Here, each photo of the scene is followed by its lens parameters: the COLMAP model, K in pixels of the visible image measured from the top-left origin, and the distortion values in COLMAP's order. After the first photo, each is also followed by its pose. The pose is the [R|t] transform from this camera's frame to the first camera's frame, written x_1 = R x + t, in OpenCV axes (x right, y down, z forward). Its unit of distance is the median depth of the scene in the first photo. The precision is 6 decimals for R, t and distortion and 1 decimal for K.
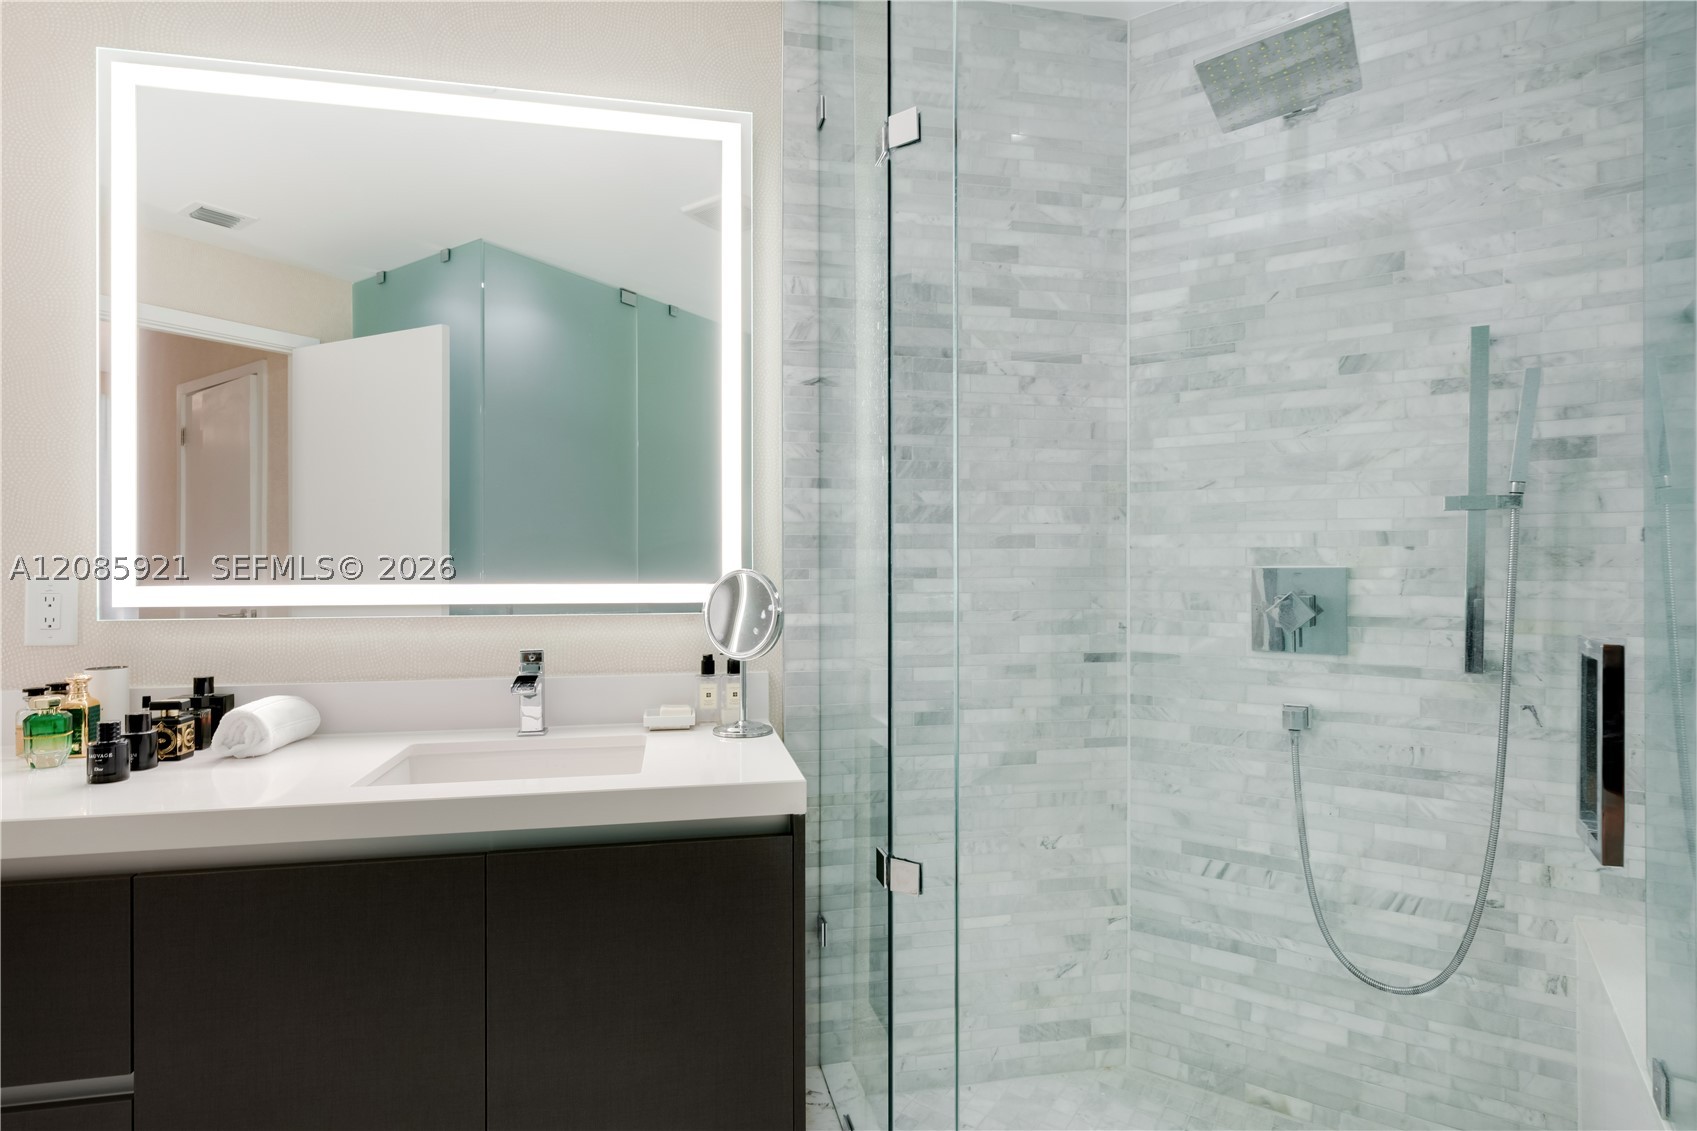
lens RADIAL K [[861.8, 0, 846.8], [0, 861.8, 562.2], [0, 0, 1]] dist [0.004567, 0.000232]
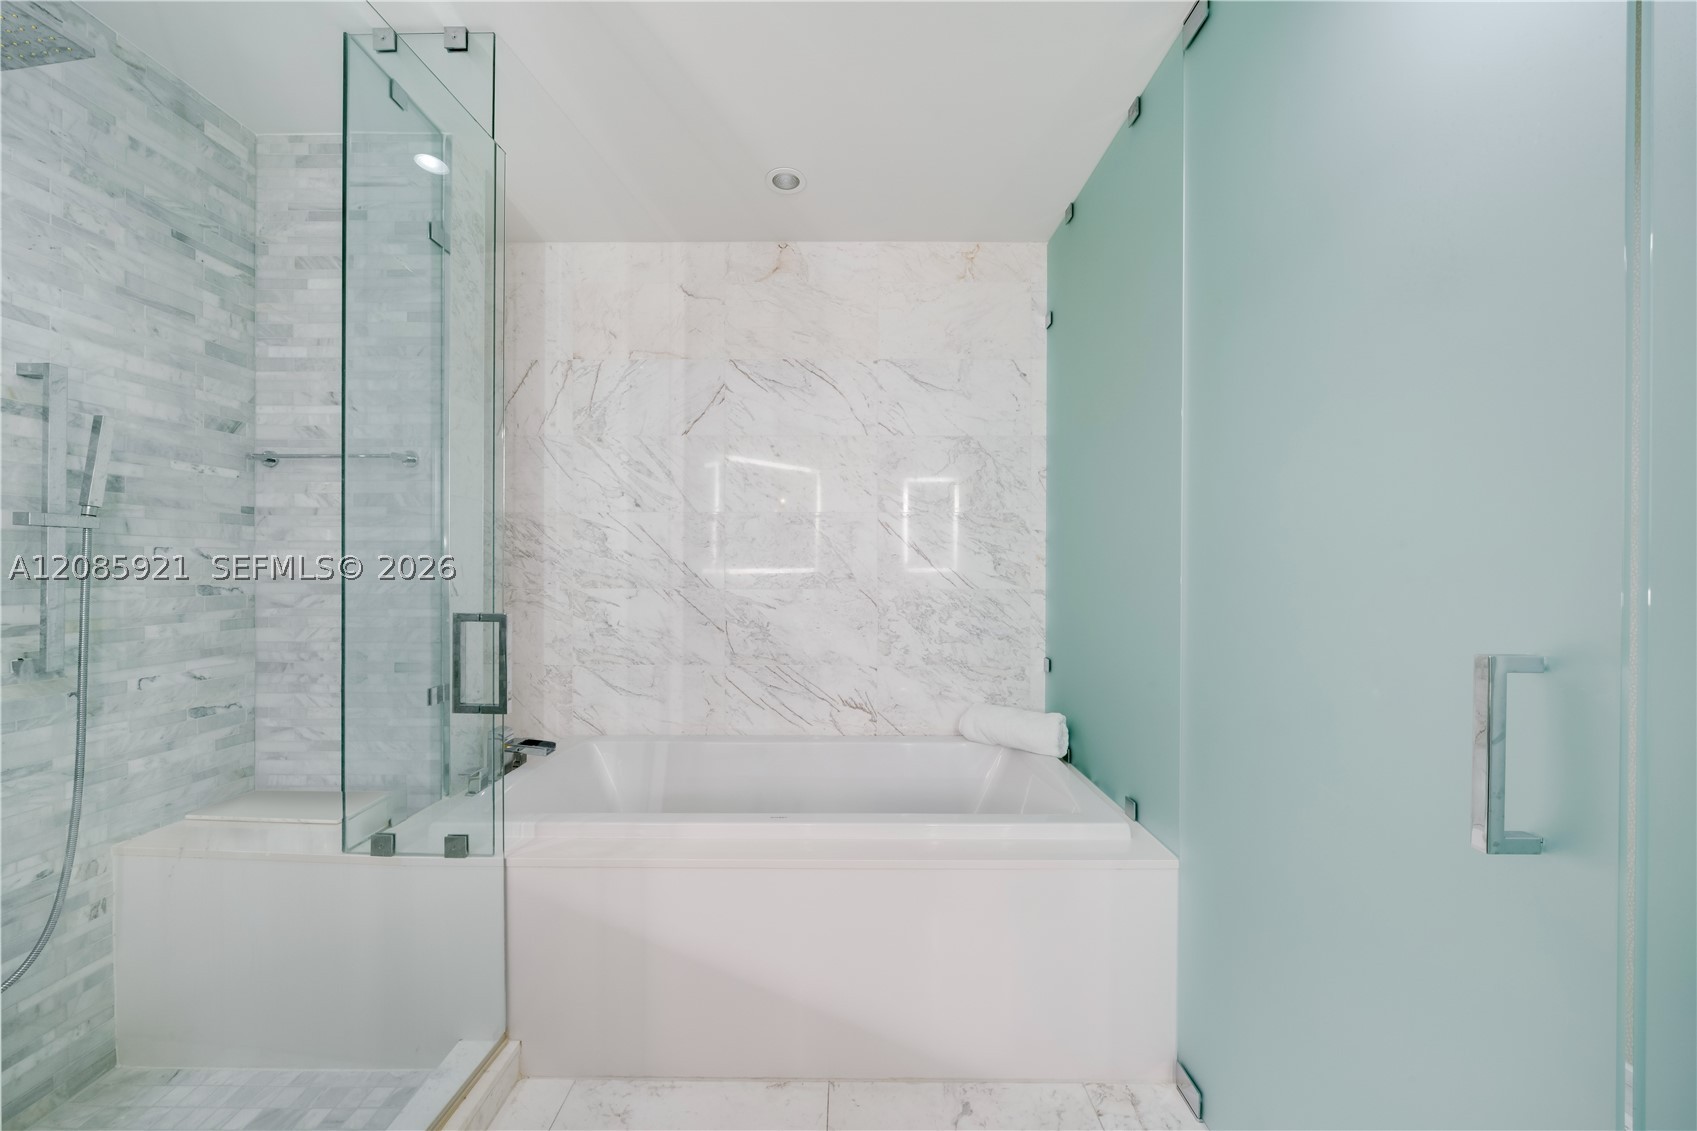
lens RADIAL K [[589.9, 0, 853.0], [0, 589.9, 568.6], [0, 0, 1]] dist [-0.001443, -0.000404]
pose [[-0.563668, -0.004603, 0.825988, -0.441459], [-0.003470, 0.999989, 0.003205, -0.010778], [-0.825994, -0.001059, -0.563678, 0.511612]]
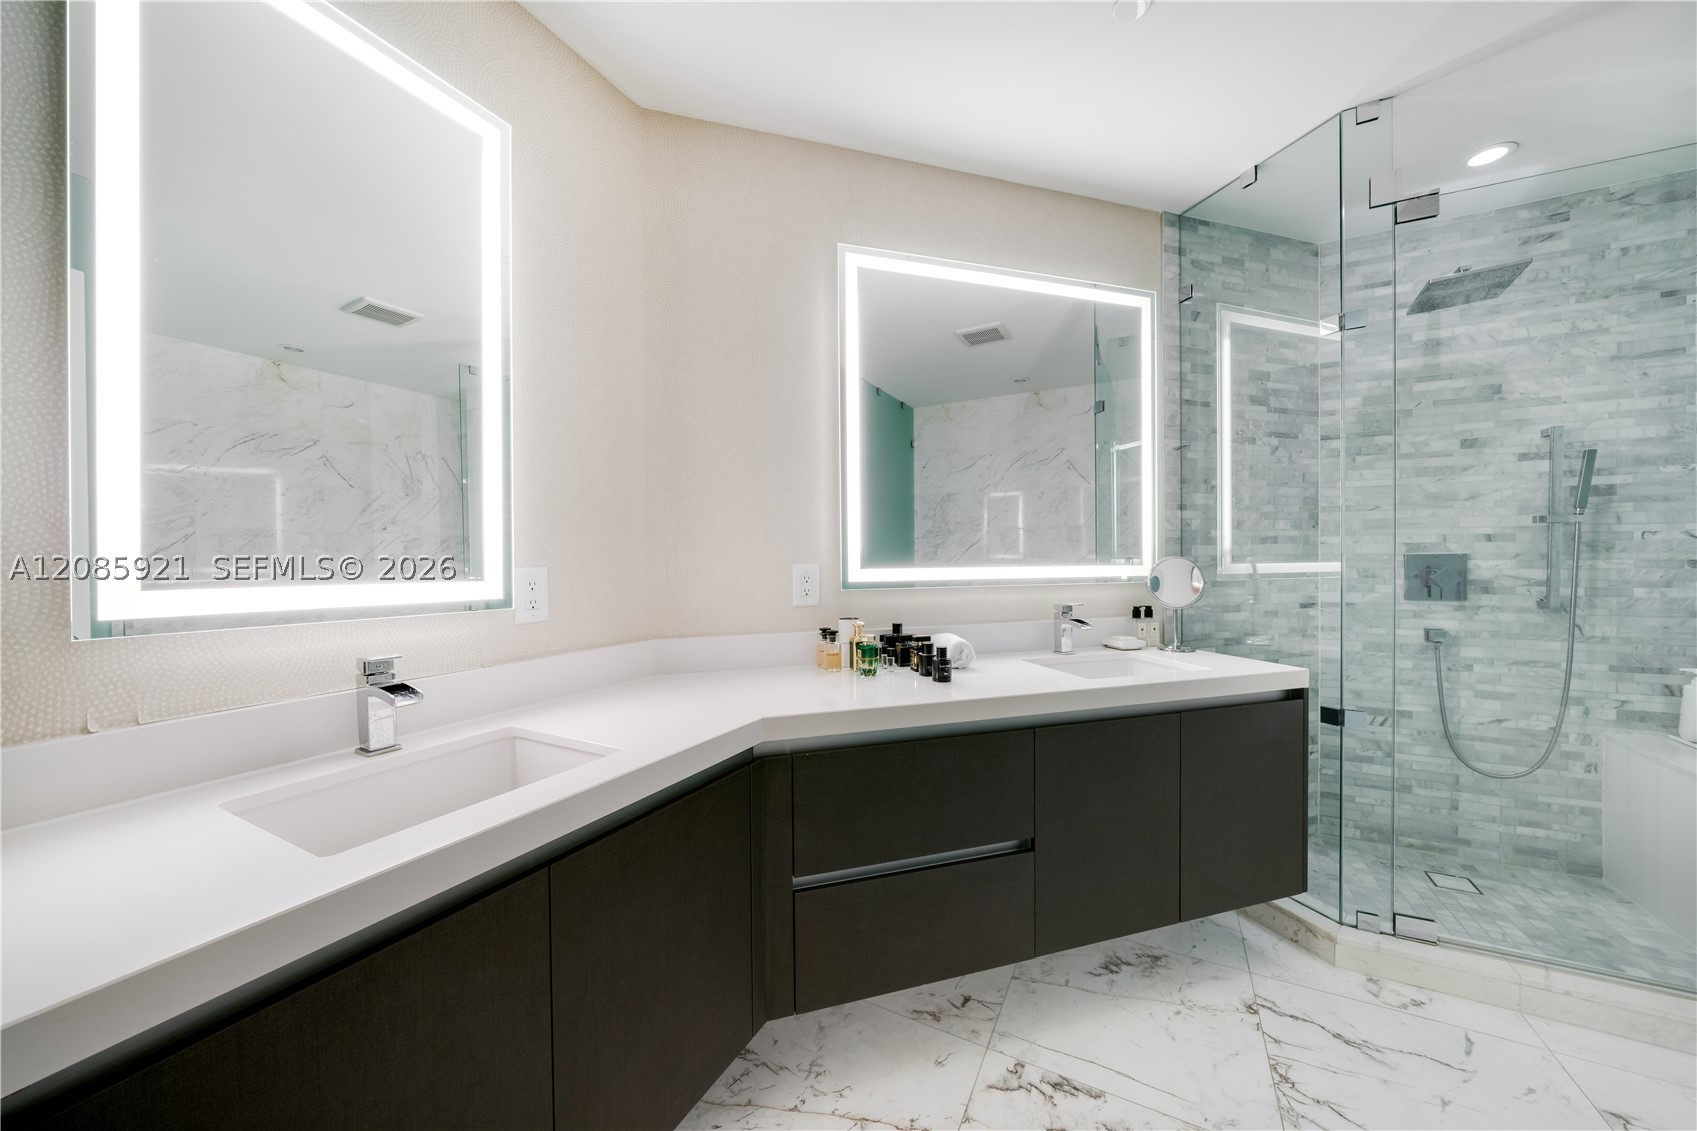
lens RADIAL K [[589.9, 0, 833.8], [0, 589.9, 562.3], [0, 0, 1]] dist [-0.001443, -0.000404]
pose [[0.994522, -0.008181, 0.104203, -0.886043], [0.006949, 0.999902, 0.012176, 0.000053], [-0.104293, -0.011385, 0.994481, -0.111314]]
